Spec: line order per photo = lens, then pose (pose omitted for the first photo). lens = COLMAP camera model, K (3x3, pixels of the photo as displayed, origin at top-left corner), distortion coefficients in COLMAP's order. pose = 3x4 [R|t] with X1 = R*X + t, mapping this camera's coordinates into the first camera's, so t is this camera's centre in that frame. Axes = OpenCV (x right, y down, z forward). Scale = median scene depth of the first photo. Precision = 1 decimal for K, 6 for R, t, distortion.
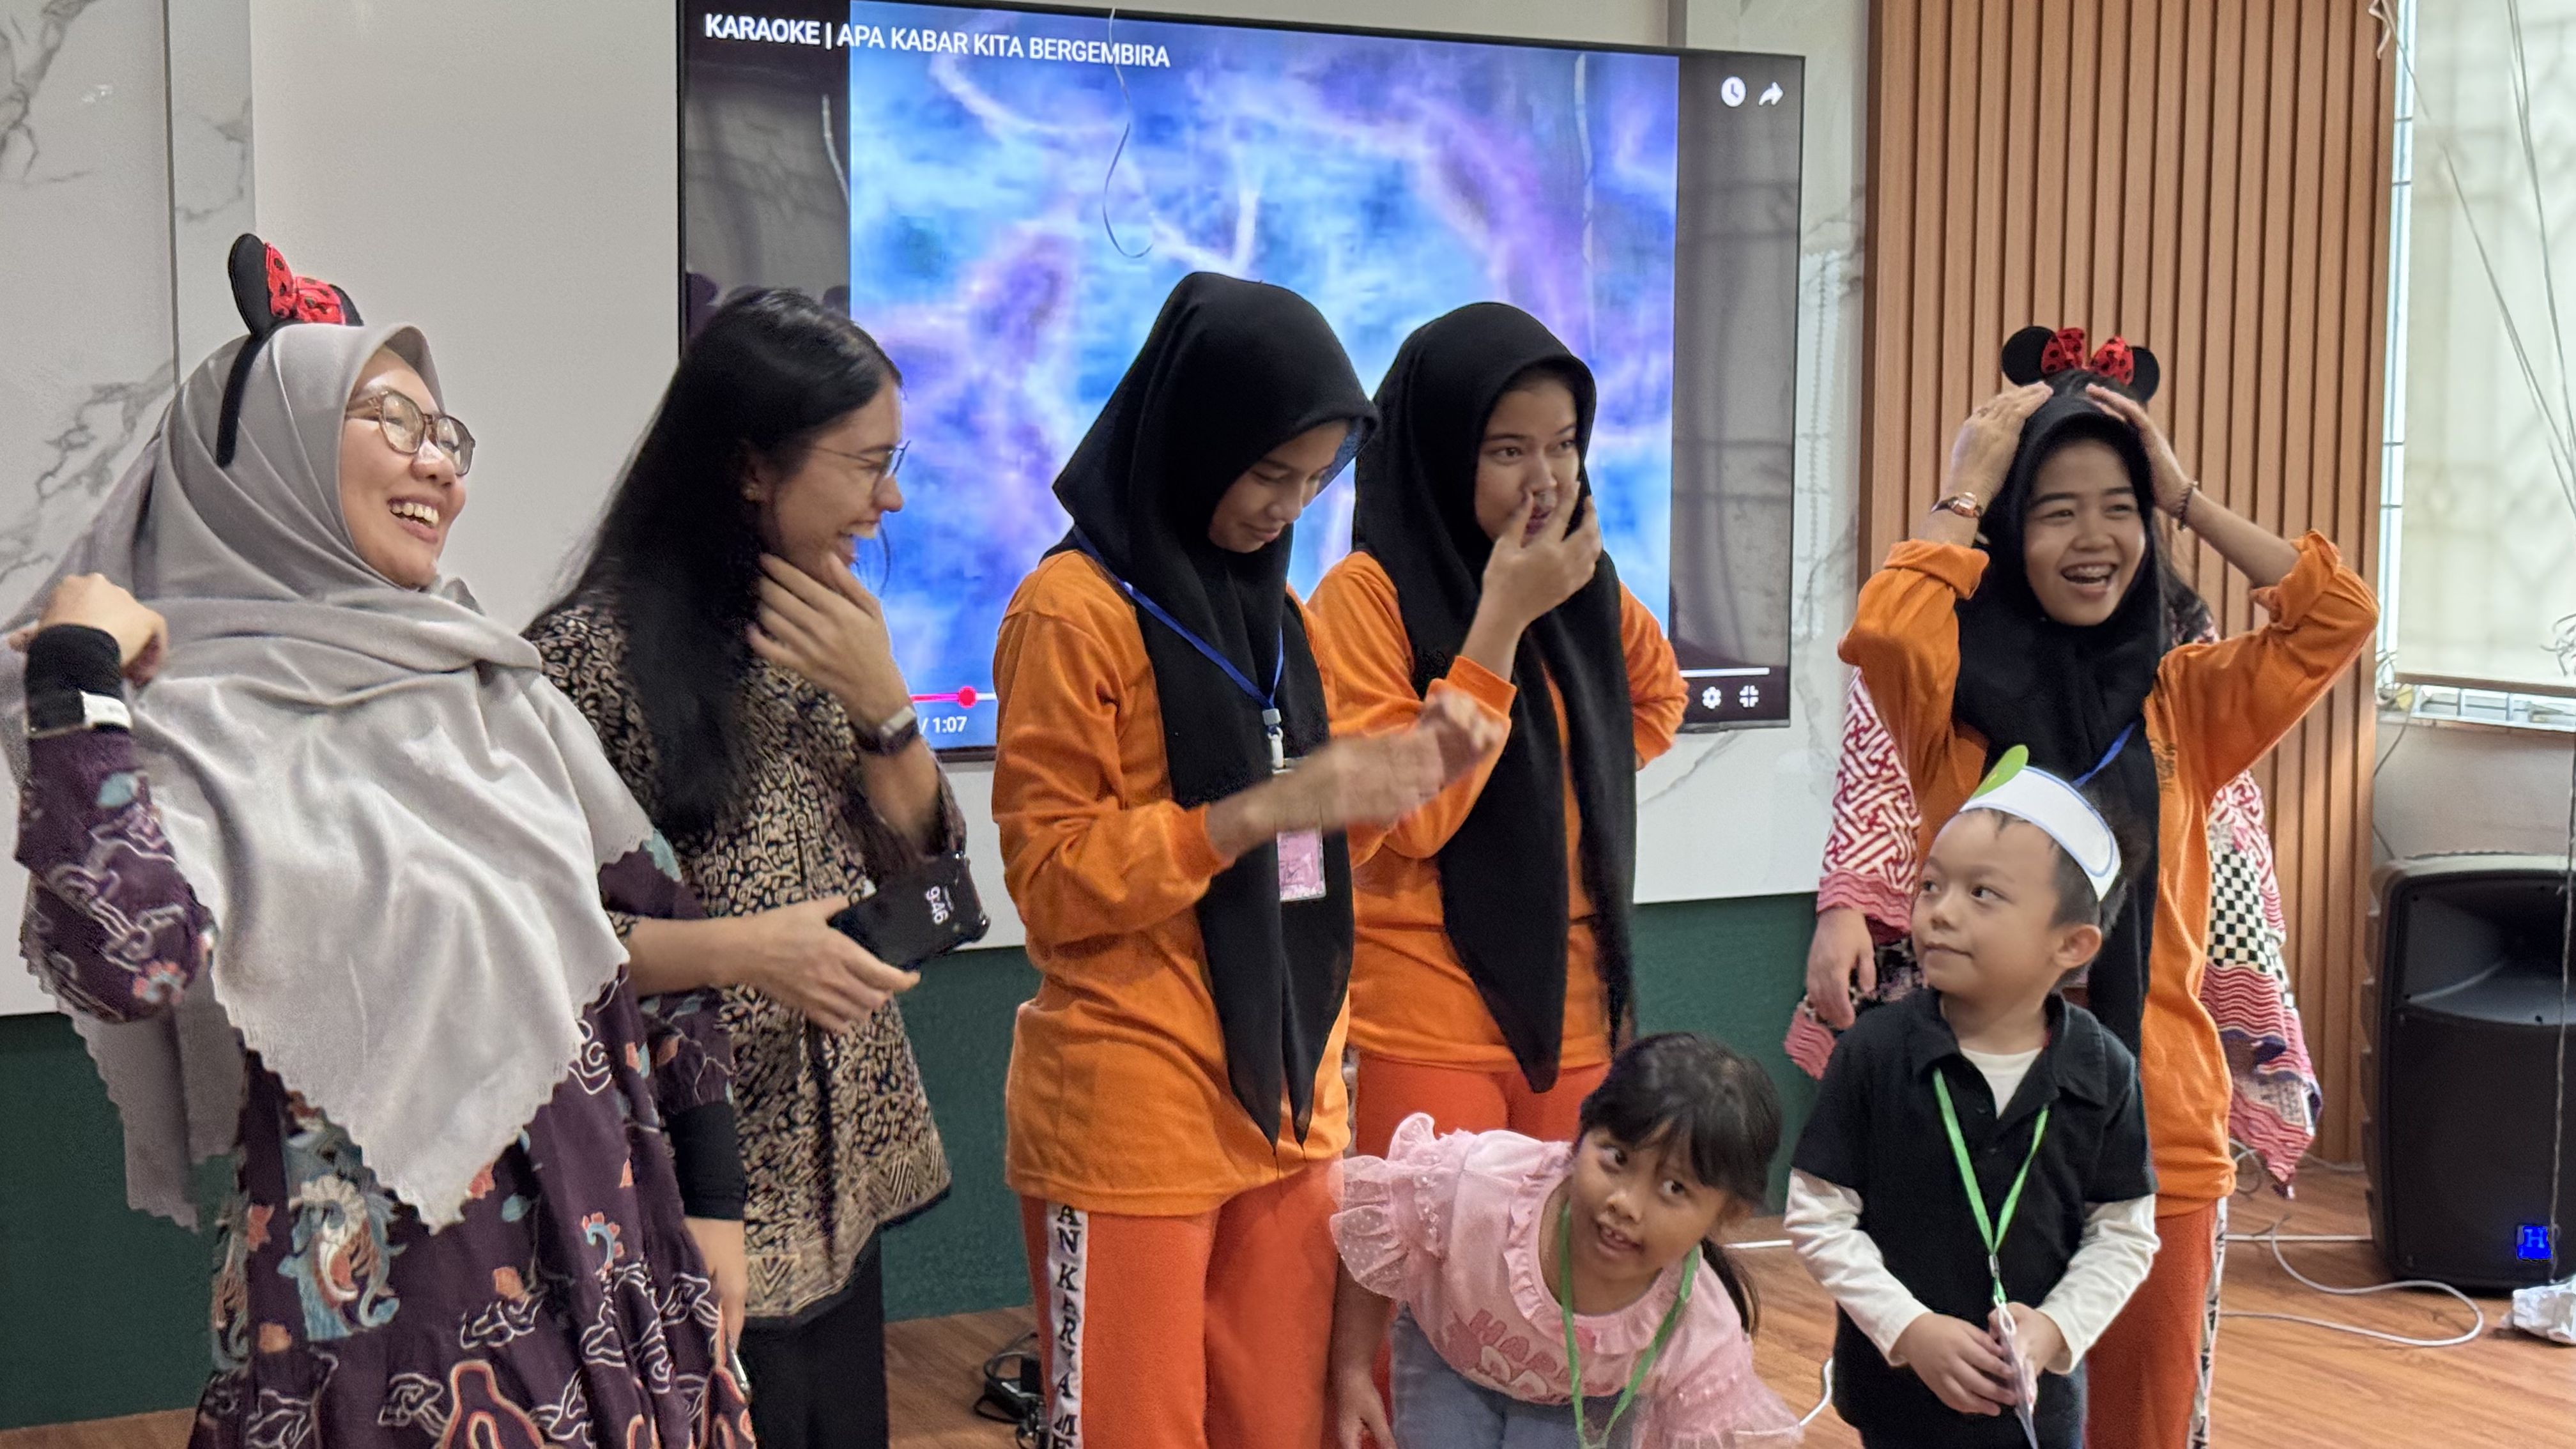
lens RADIAL K [[3430.7, 0, 1288.0], [0, 3430.7, 724.5], [0, 0, 1]] dist [0.097393, -0.081143]
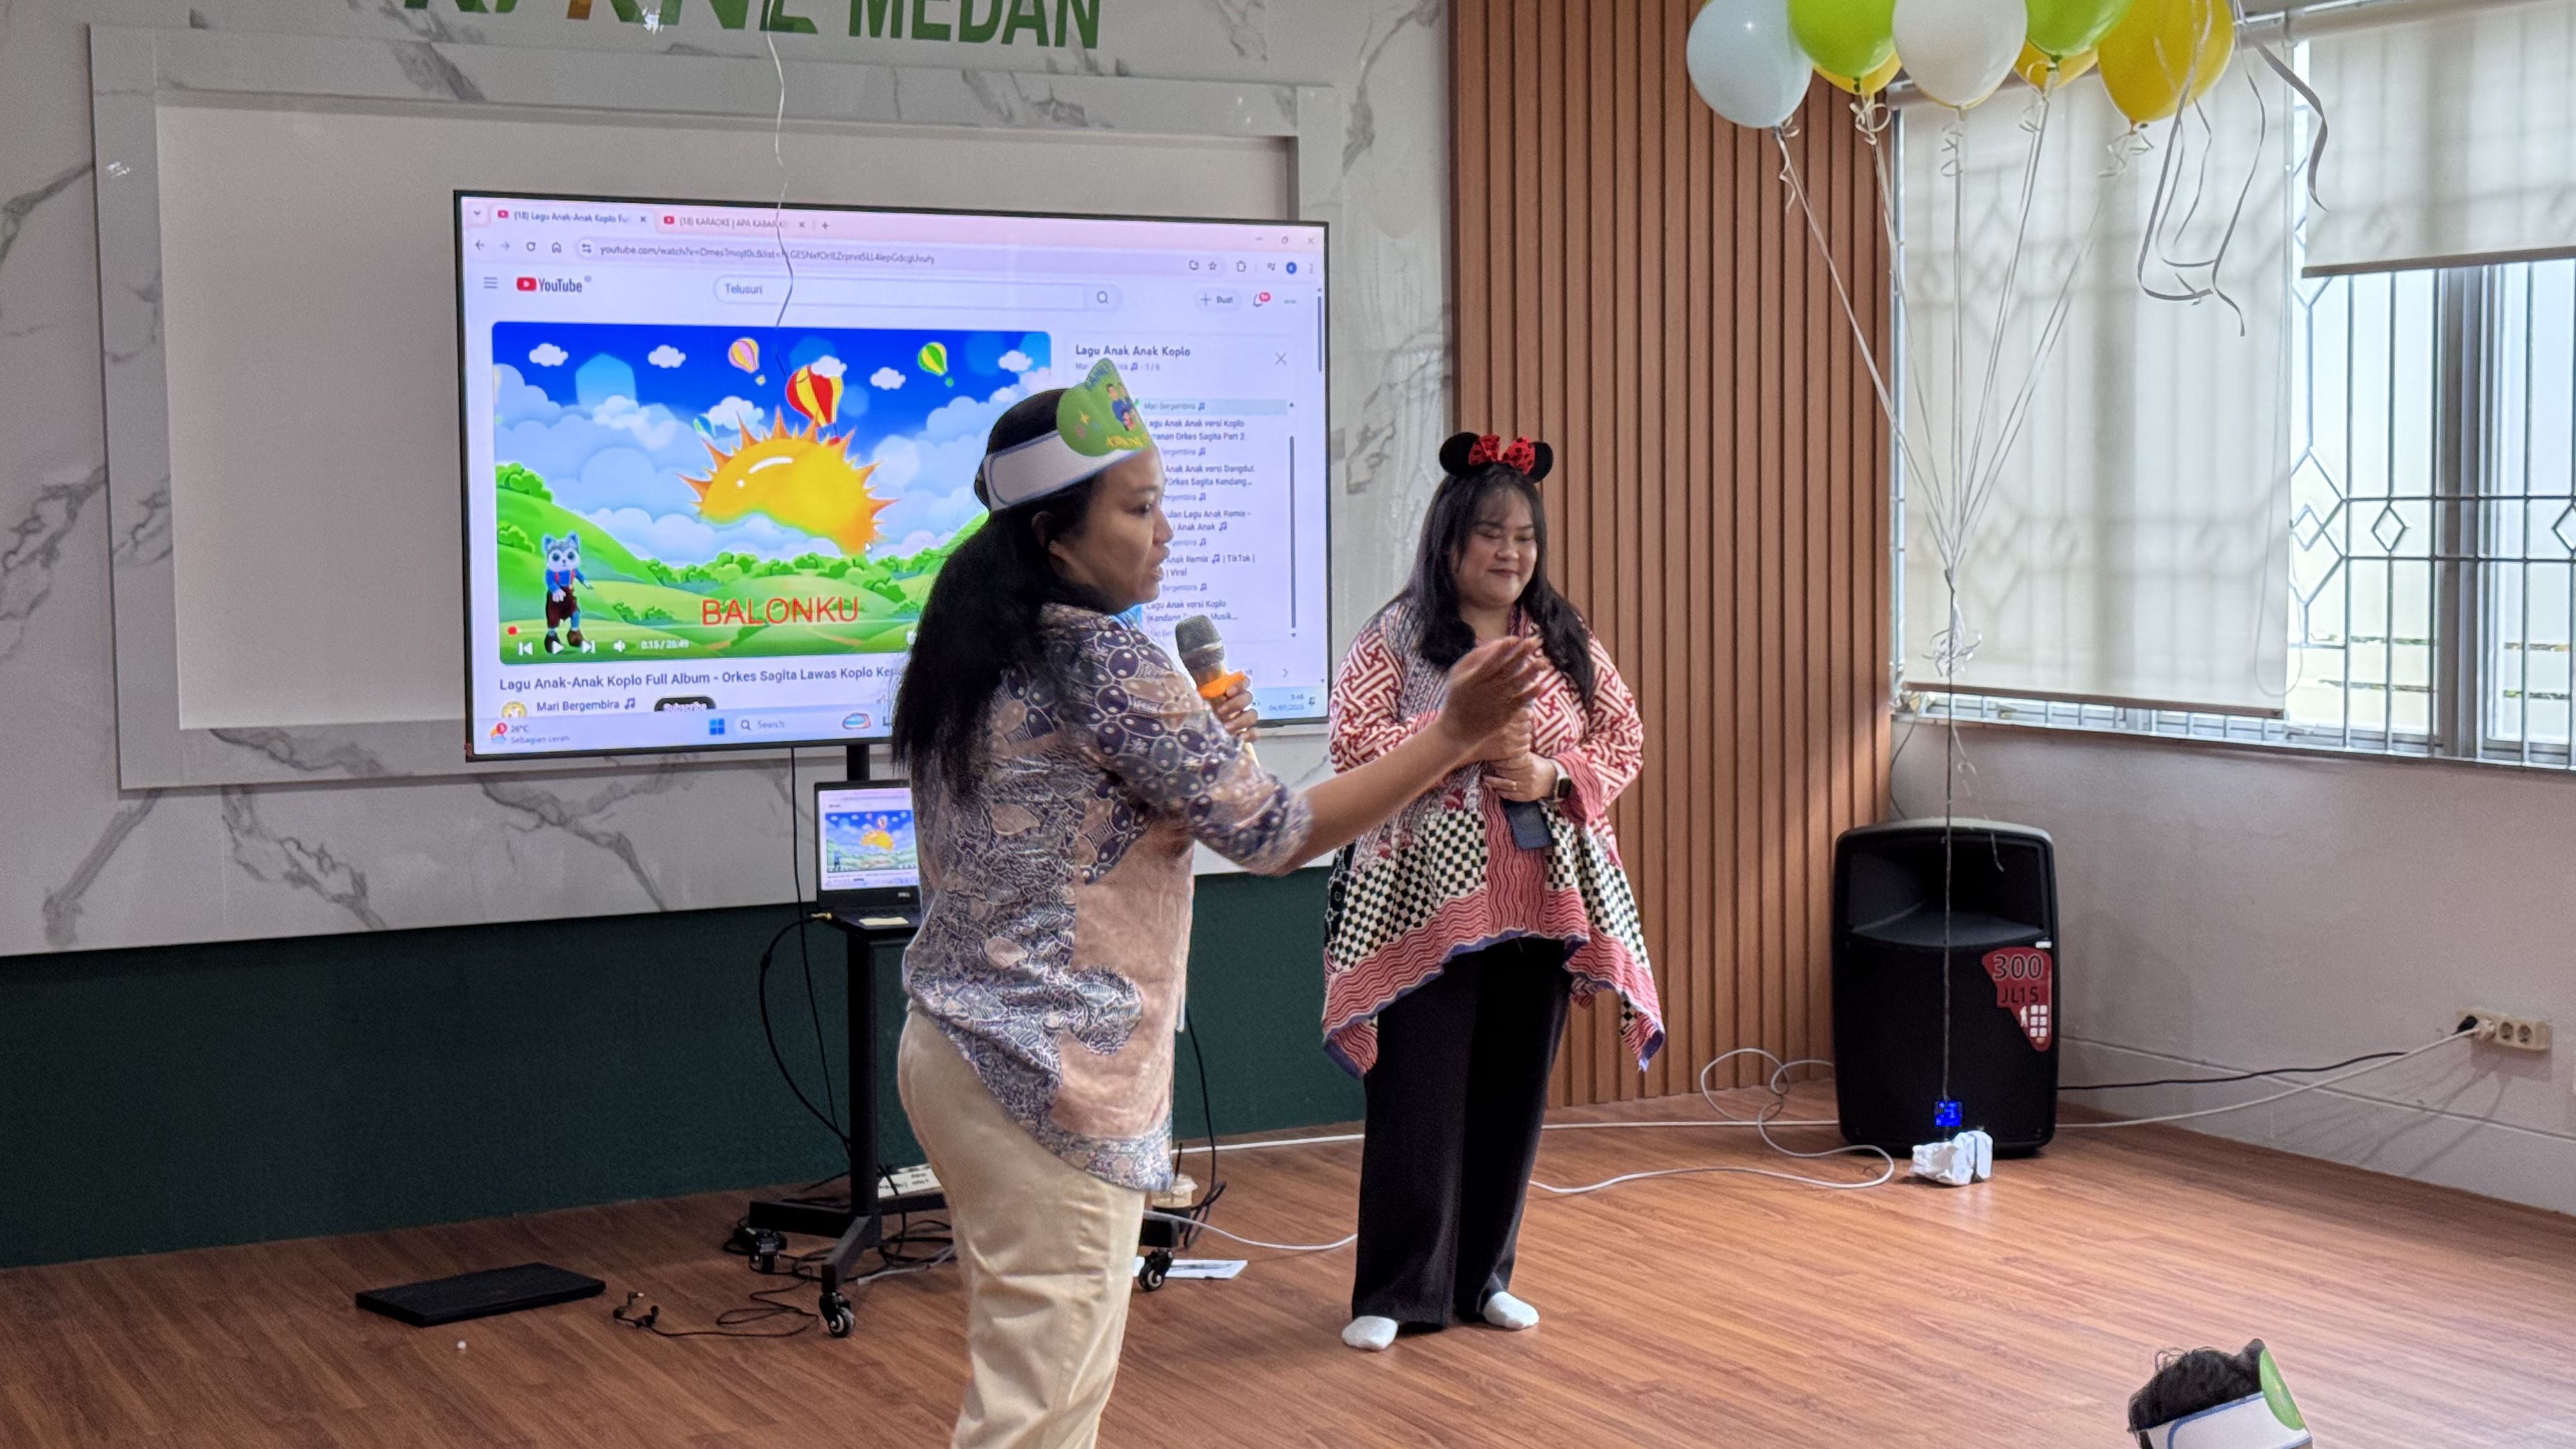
lens RADIAL K [[3360.4, 0, 1288.0], [0, 3360.4, 724.5], [0, 0, 1]] dist [0.119716, -0.146815]
pose [[0.999793, -0.015546, 0.013137, 0.114208], [0.015716, 0.999793, -0.012911, 0.018150], [-0.012934, 0.013114, 0.999830, -0.312180]]
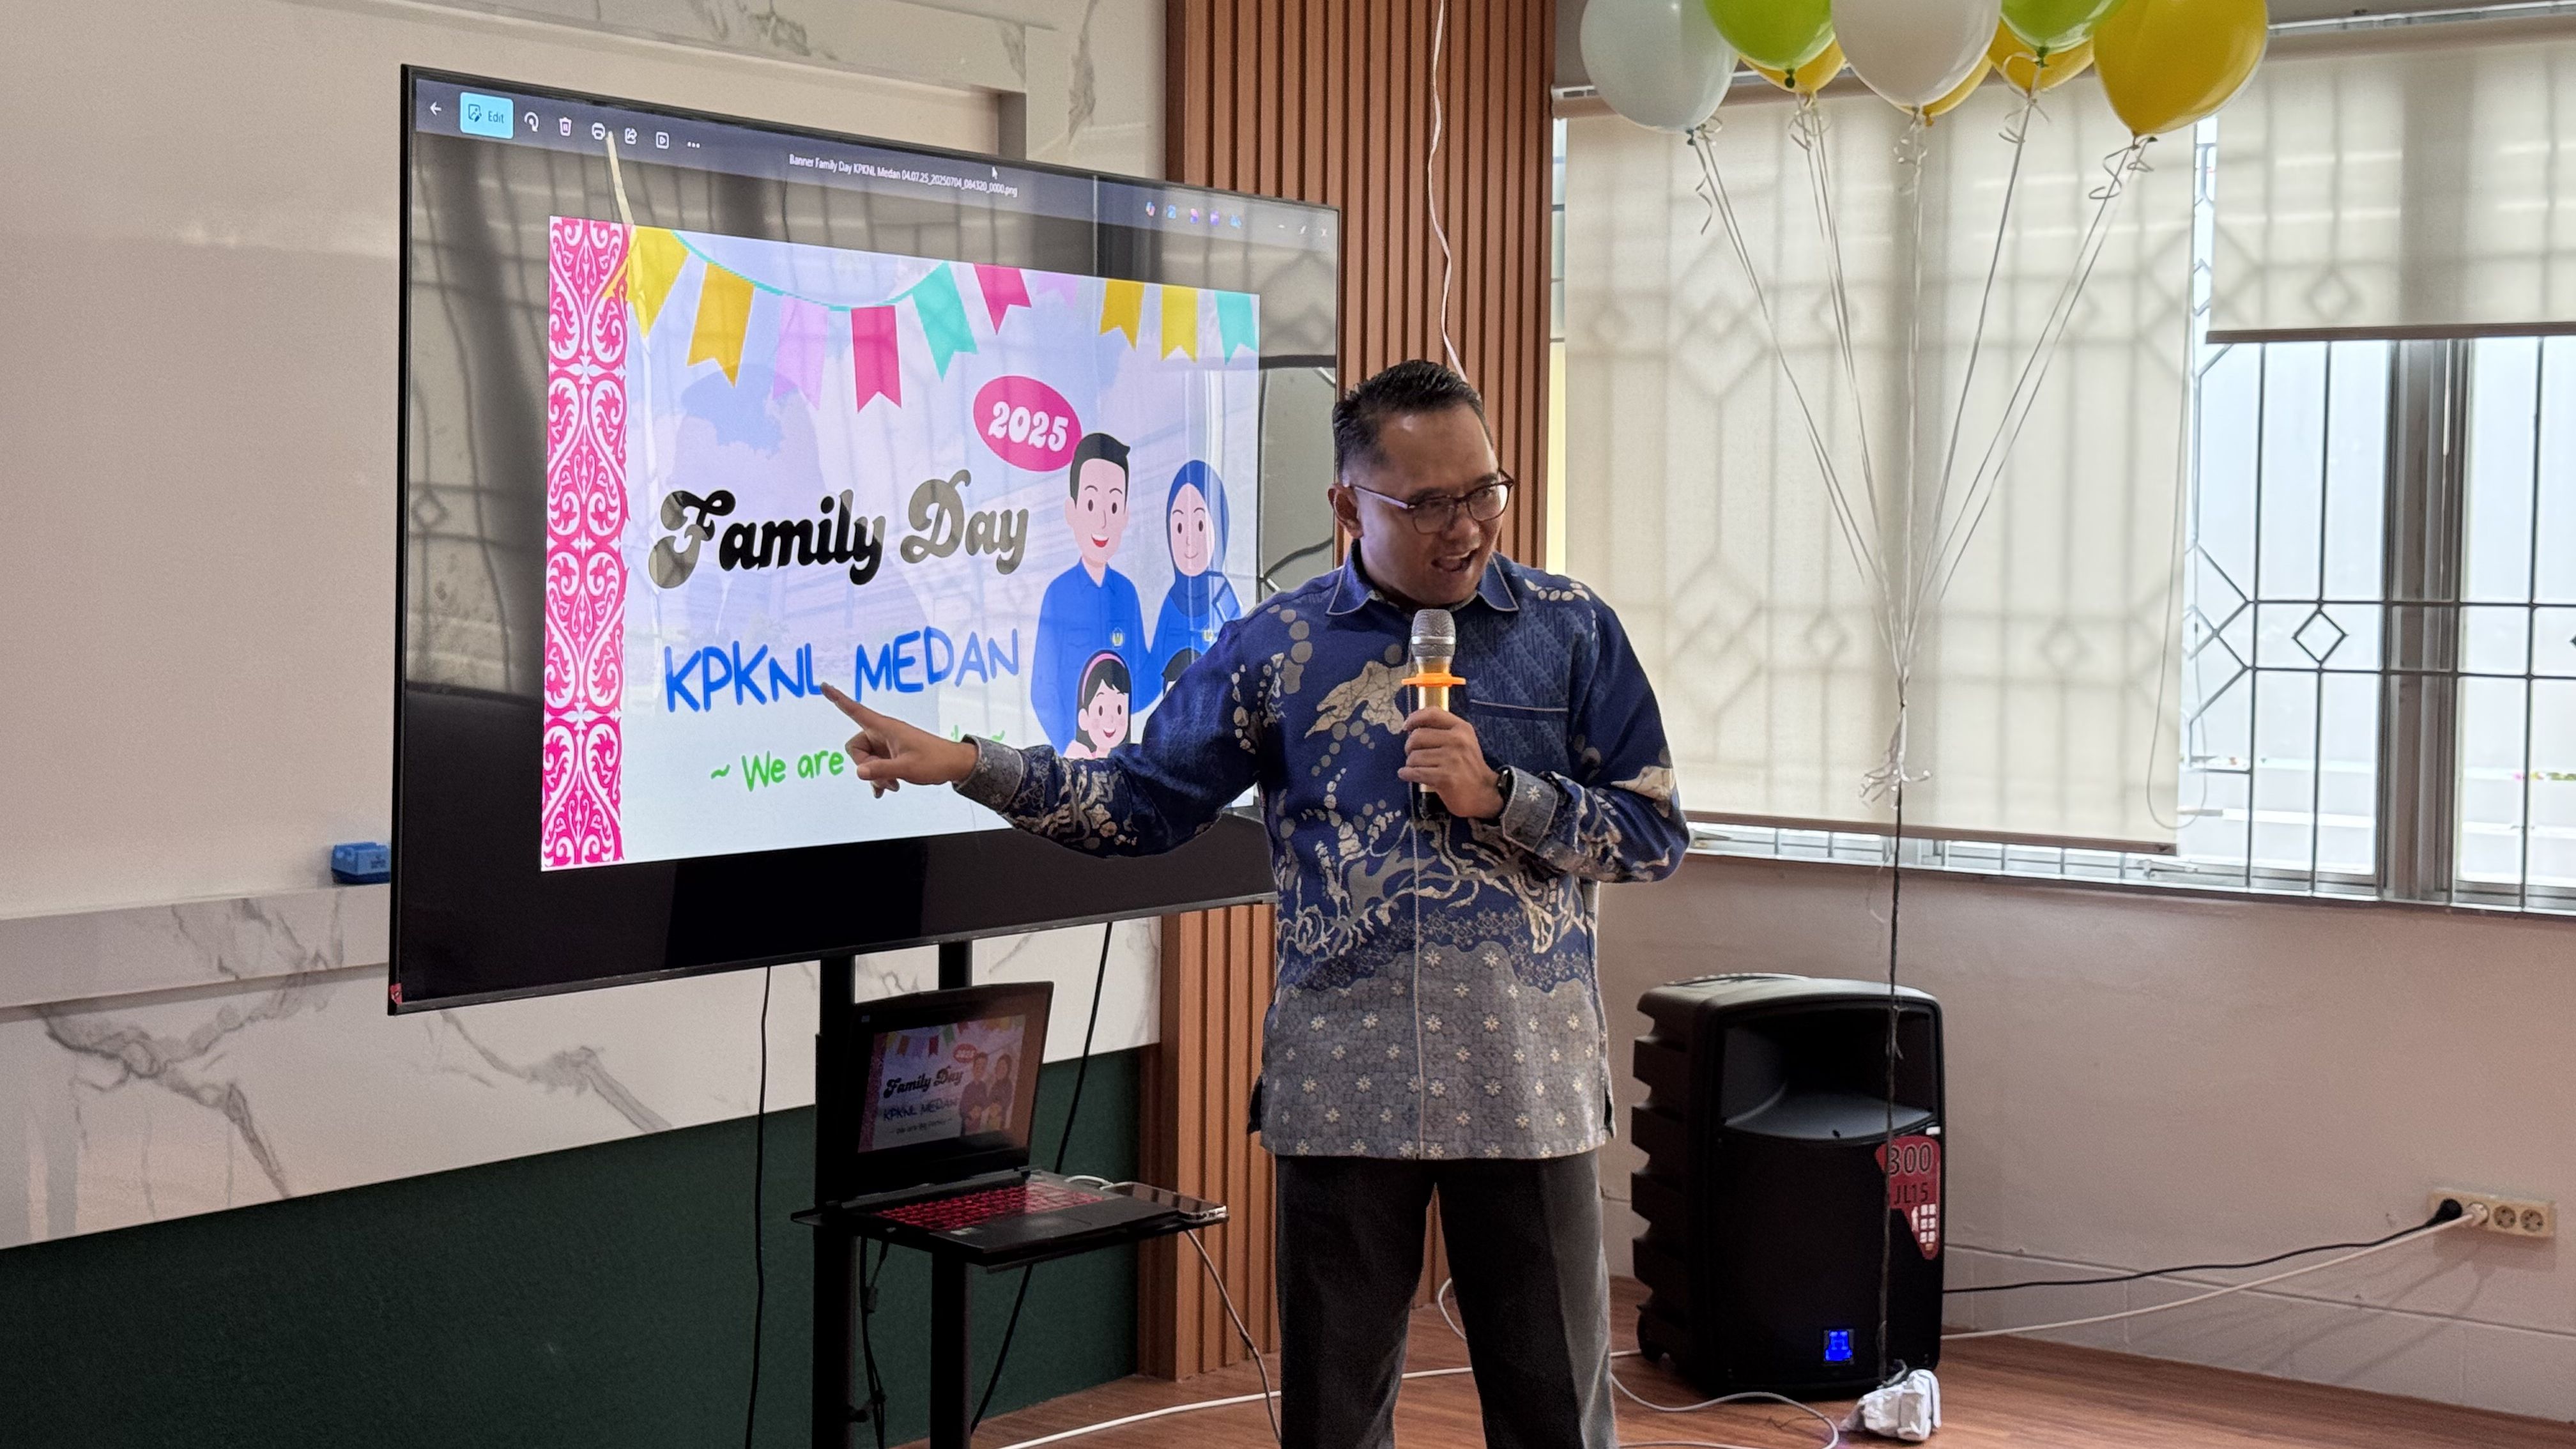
lens RADIAL K [[3430.7, 0, 1288.0], [0, 3430.7, 724.5], [0, 0, 1]] dist [0.097393, -0.081143]
pose [[0.906324, -0.017111, 0.422237, -0.276929], [0.027936, 0.999420, -0.019464, -0.029196], [-0.421659, 0.029437, 0.906277, 0.126759]]
